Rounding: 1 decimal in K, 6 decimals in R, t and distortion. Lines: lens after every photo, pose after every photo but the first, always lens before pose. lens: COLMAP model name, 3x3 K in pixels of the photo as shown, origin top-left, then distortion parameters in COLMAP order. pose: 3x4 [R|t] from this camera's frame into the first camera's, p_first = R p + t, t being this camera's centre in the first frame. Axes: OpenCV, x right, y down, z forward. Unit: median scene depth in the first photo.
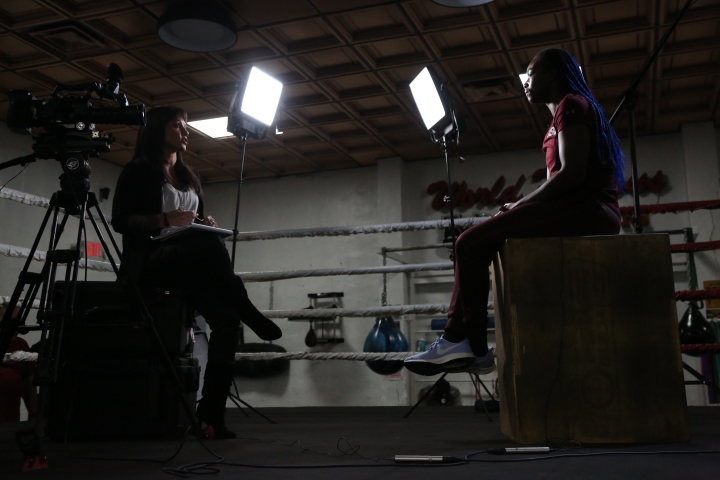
lens RADIAL K [[797.8, 0, 355.6], [0, 797.8, 239.6], [0, 0, 1]] dist [0.076963, 0.000000]
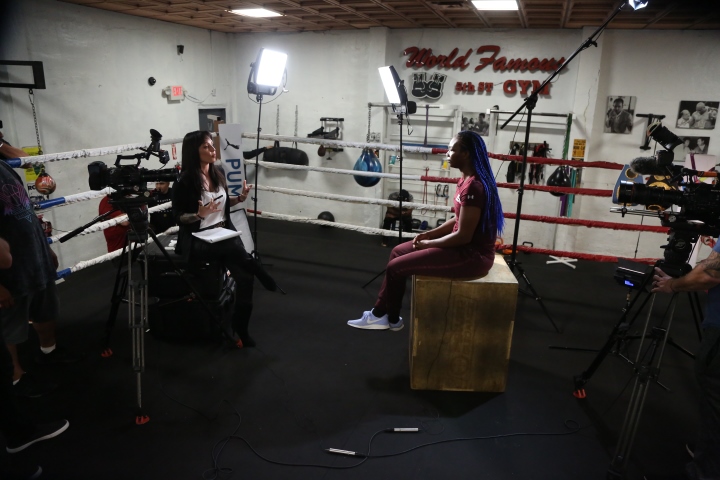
lens RADIAL K [[504.3, 0, 360.8], [0, 504.3, 240.3], [0, 0, 1]] dist [-0.062358, -0.001259]
pose [[0.998906, 0.046294, 0.006617, 0.024883], [-0.044359, 0.893190, 0.447487, -0.180974], [0.014805, -0.447291, 0.894266, 0.056109]]
